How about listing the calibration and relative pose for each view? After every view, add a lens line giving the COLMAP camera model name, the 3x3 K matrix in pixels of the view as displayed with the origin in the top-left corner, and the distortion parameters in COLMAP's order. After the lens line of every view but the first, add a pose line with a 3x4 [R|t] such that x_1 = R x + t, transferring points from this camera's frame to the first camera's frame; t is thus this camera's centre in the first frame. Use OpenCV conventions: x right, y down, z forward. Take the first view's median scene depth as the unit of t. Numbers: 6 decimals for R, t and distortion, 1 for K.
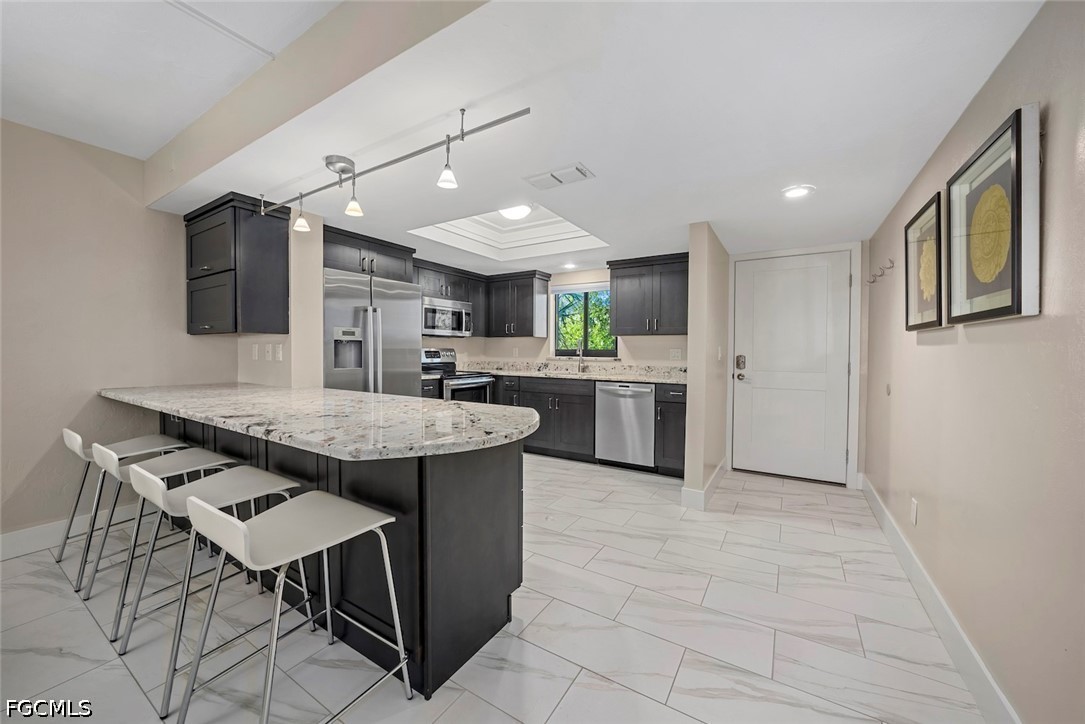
lens RADIAL K [[402.5, 0, 542.7], [0, 402.5, 357.7], [0, 0, 1]] dist [-0.000798, -0.000020]
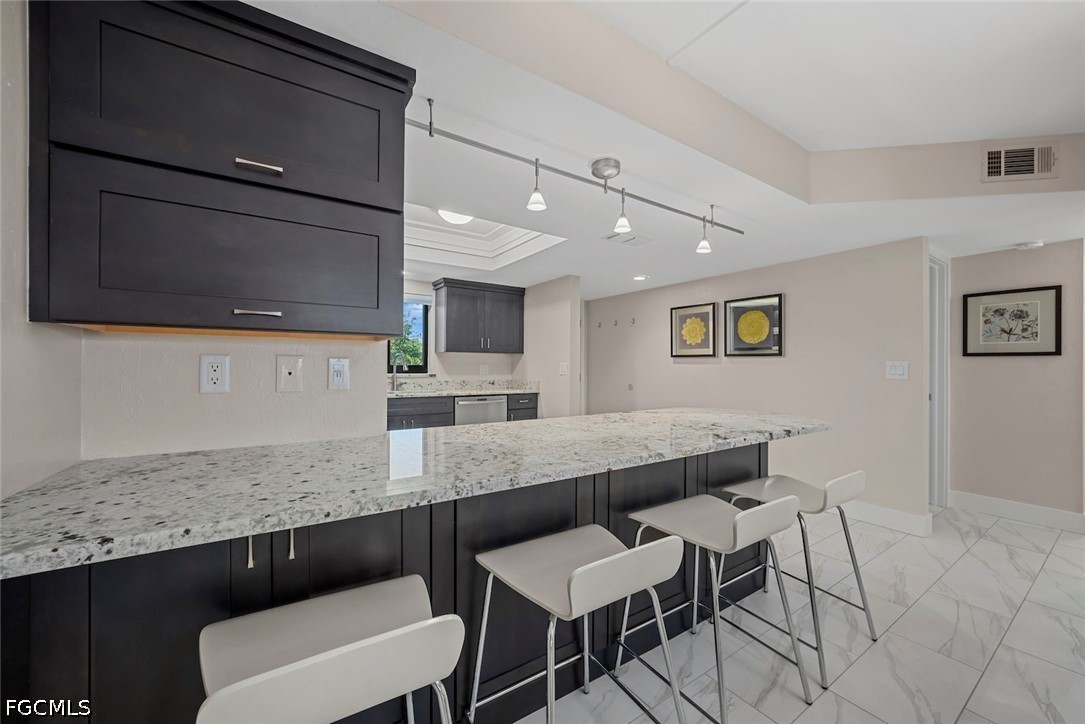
lens RADIAL K [[408.3, 0, 542.5], [0, 408.3, 362.0], [0, 0, 1]] dist [0.000063, 0.000227]
pose [[0.404773, 0.006991, 0.914391, -0.639340], [0.015217, 0.999781, -0.014379, -0.010216], [-0.914291, 0.019734, 0.404578, 0.342432]]
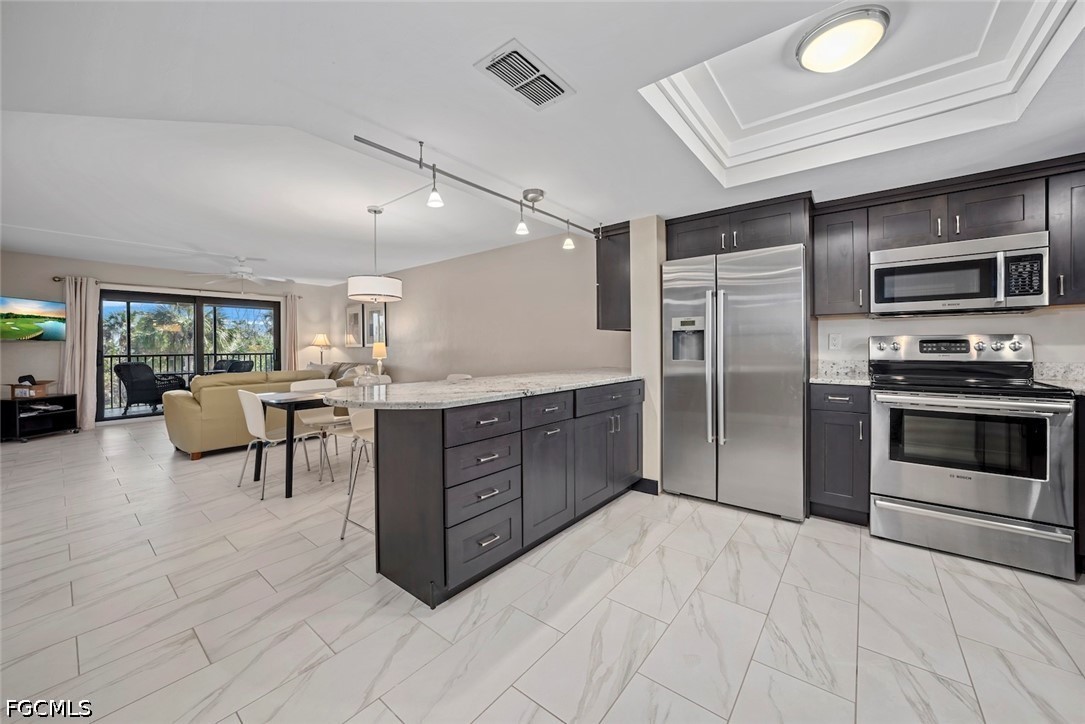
lens RADIAL K [[401.2, 0, 546.6], [0, 401.2, 346.7], [0, 0, 1]] dist [-0.011965, 0.000309]
pose [[-0.114936, -0.004004, -0.993365, 0.337438], [-0.011575, 0.999929, -0.002691, 0.000680], [0.993305, 0.011189, -0.114974, 0.535540]]
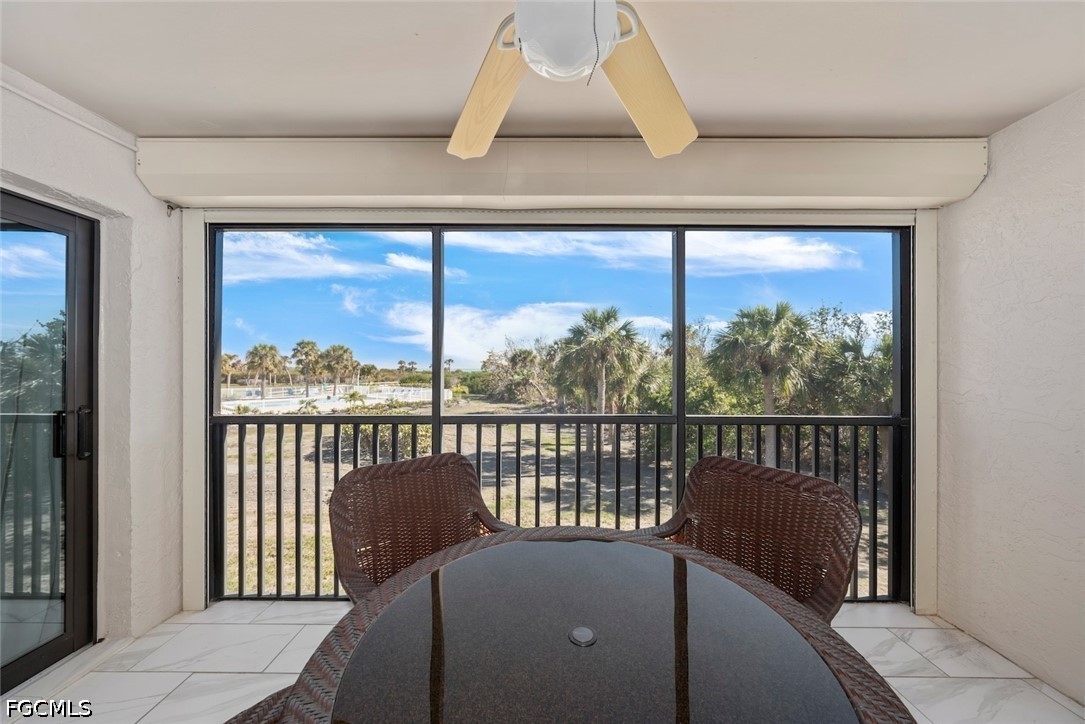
lens RADIAL K [[362.3, 0, 543.3], [0, 362.3, 366.3], [0, 0, 1]] dist [-0.021782, -0.000005]
pose [[-0.845682, -0.008716, -0.533617, -1.086793], [-0.016061, 0.999829, 0.009122, -0.015272], [0.533446, 0.016285, -0.845677, -1.078054]]
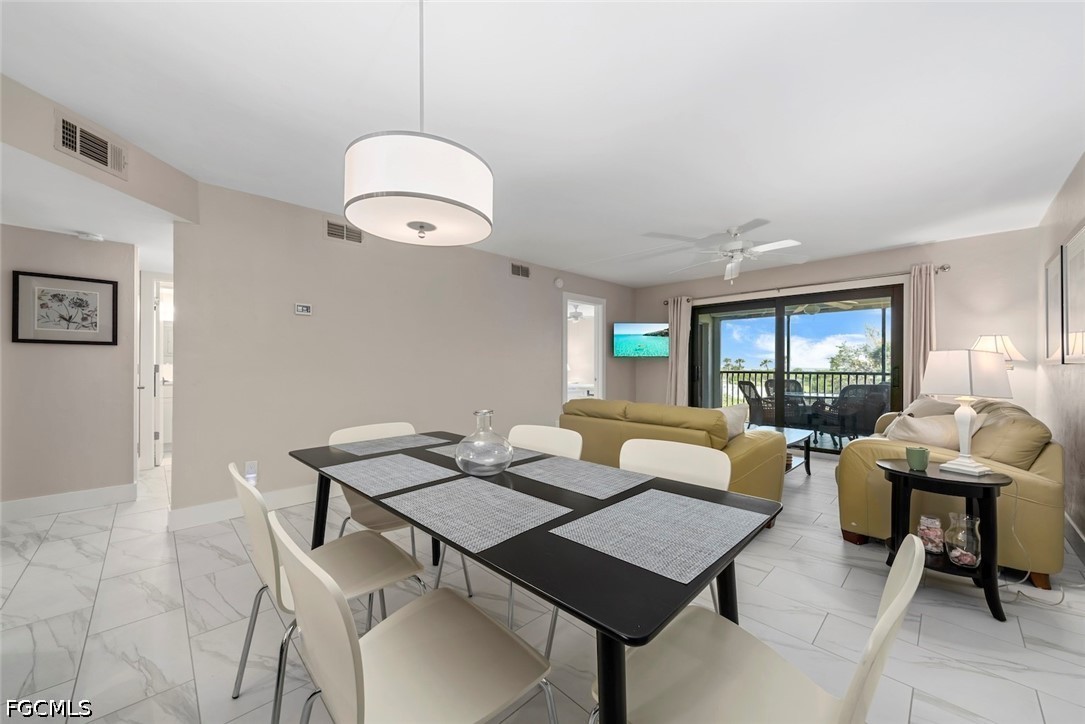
lens RADIAL K [[401.9, 0, 541.5], [0, 401.9, 365.1], [0, 0, 1]] dist [0.001683, 0.000389]
pose [[-0.972565, -0.008533, 0.232473, -0.599192], [-0.004462, 0.999827, 0.018033, -0.000011], [-0.232587, 0.016501, -0.972436, 0.362079]]
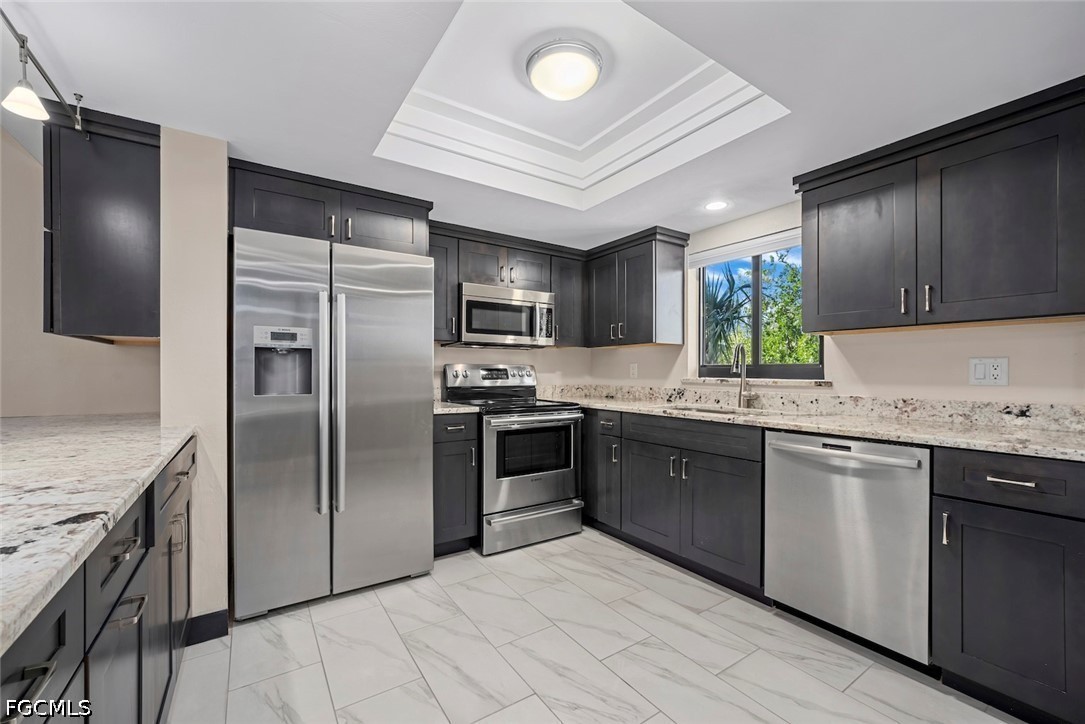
lens RADIAL K [[437.6, 0, 538.8], [0, 437.6, 372.1], [0, 0, 1]] dist [-0.011238, 0.000072]
pose [[0.911331, -0.003128, -0.411662, 0.090610], [-0.004750, 0.999825, -0.018112, 0.001839], [0.411646, 0.018461, 0.911157, 0.388063]]
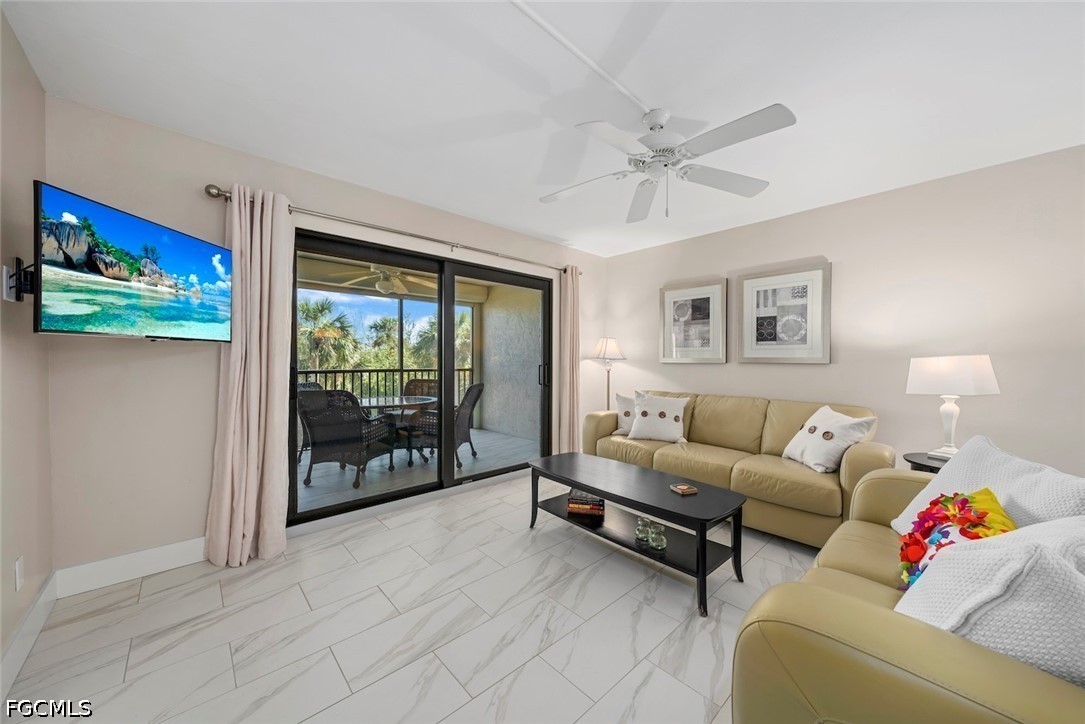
lens RADIAL K [[386.7, 0, 539.2], [0, 386.7, 361.0], [0, 0, 1]] dist [0.000194, -0.000011]
pose [[-0.262405, -0.005539, -0.964942, -0.332732], [-0.022804, 0.999740, 0.000463, 0.010385], [0.964688, 0.022126, -0.262463, -0.575415]]
